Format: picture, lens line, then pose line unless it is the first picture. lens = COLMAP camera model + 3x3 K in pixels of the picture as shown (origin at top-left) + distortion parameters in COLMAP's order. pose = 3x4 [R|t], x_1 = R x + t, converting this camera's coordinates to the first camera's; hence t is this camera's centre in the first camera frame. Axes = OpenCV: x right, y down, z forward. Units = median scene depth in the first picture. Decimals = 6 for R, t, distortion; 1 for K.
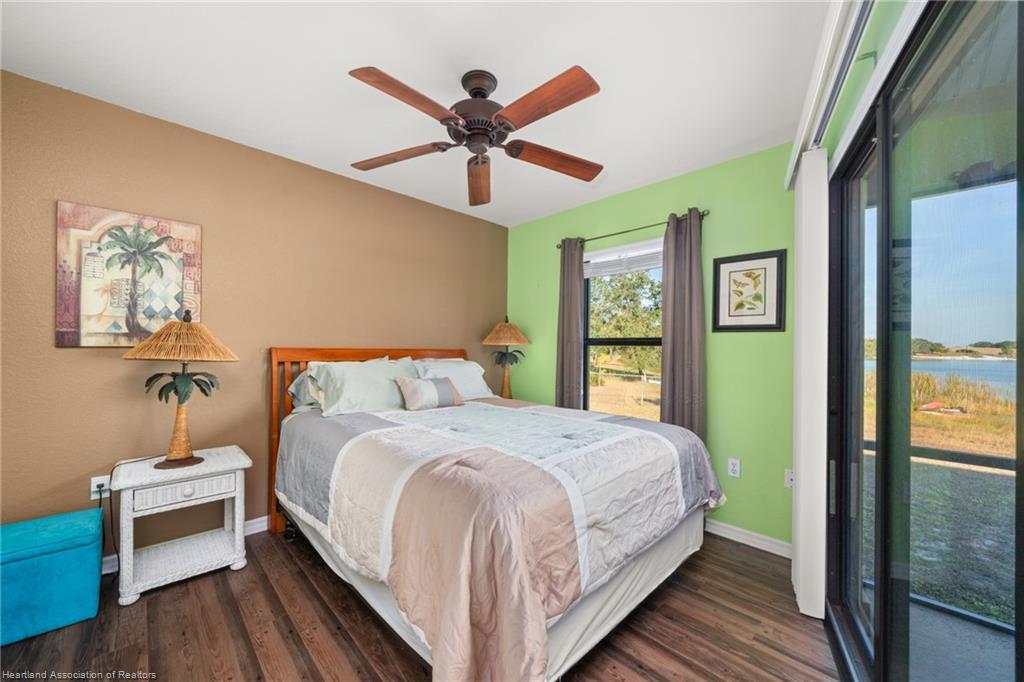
lens RADIAL K [[379.6, 0, 498.2], [0, 379.6, 347.9], [0, 0, 1]] dist [-0.001908, 0.000209]
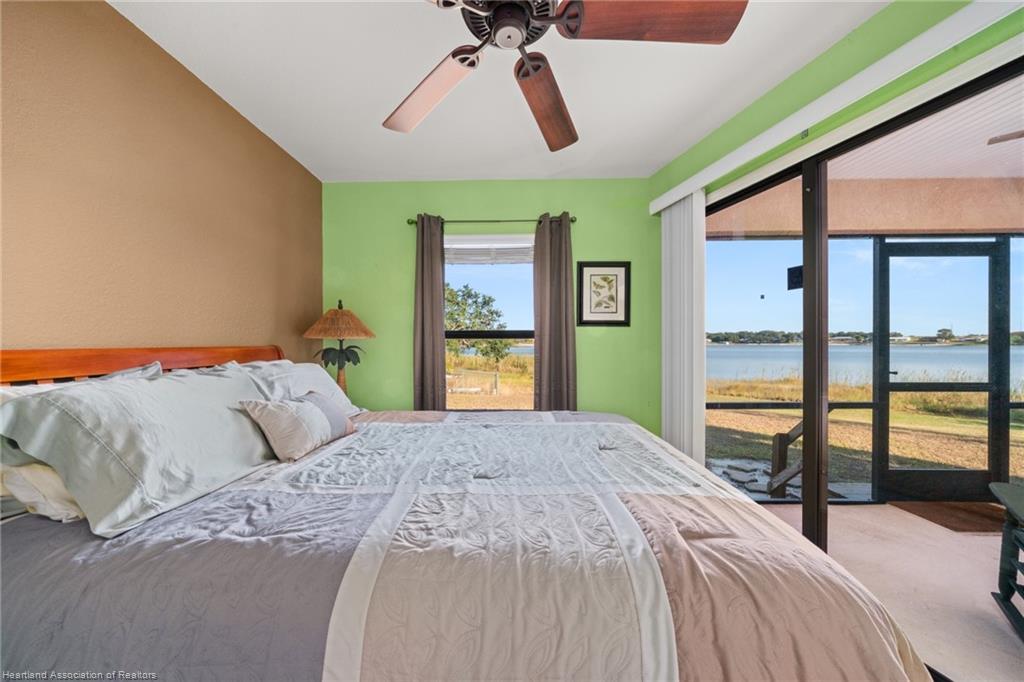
lens RADIAL K [[353.5, 0, 504.6], [0, 353.5, 347.3], [0, 0, 1]] dist [-0.007800, 0.000999]
pose [[0.714620, -0.024997, 0.699066, -0.338600], [0.011706, 0.999649, 0.023778, -0.005752], [-0.699415, -0.008809, 0.714662, 0.395258]]
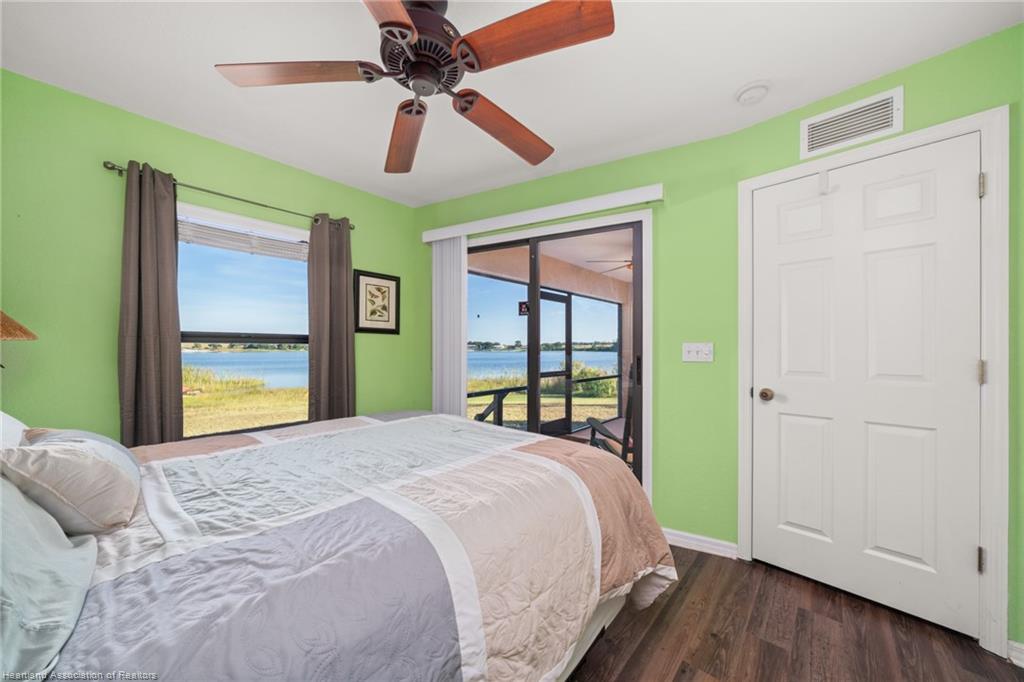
lens RADIAL K [[353.5, 0, 497.6], [0, 353.5, 353.0], [0, 0, 1]] dist [-0.007800, 0.000999]
pose [[-0.052217, -0.026576, 0.998282, -0.542891], [-0.003881, 0.999644, 0.026410, -0.008418], [-0.998628, -0.002496, -0.052302, 0.620308]]
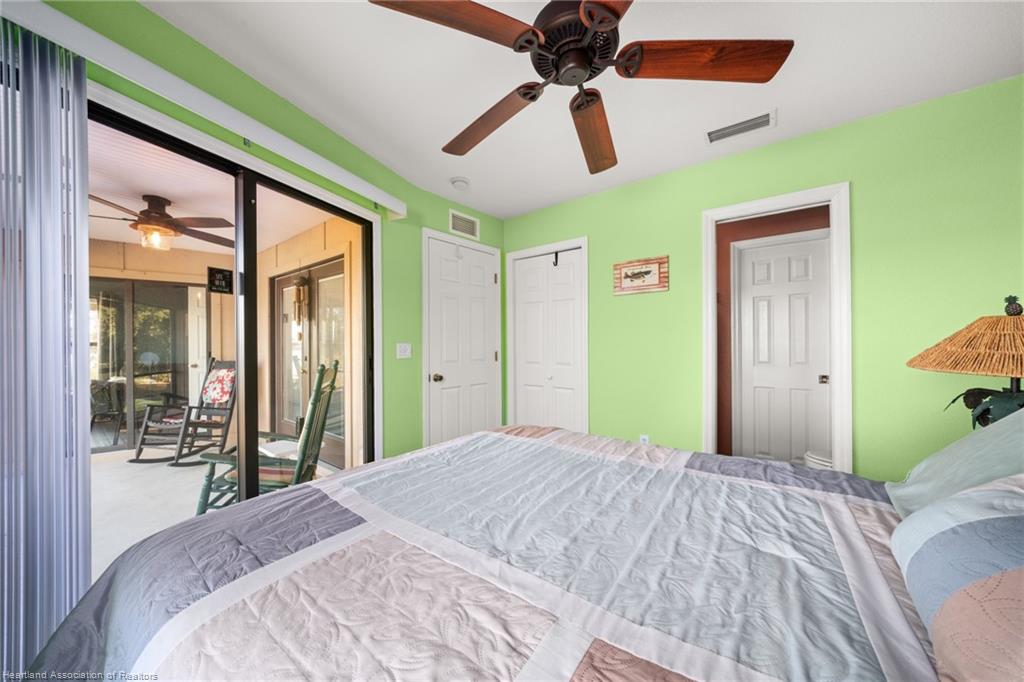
lens RADIAL K [[353.5, 0, 508.7], [0, 353.5, 342.1], [0, 0, 1]] dist [-0.007800, 0.000999]
pose [[-0.988172, -0.000419, -0.153351, 0.134515], [0.001180, 0.999946, -0.010338, -0.004082], [0.153347, -0.010397, -0.988118, 1.161558]]
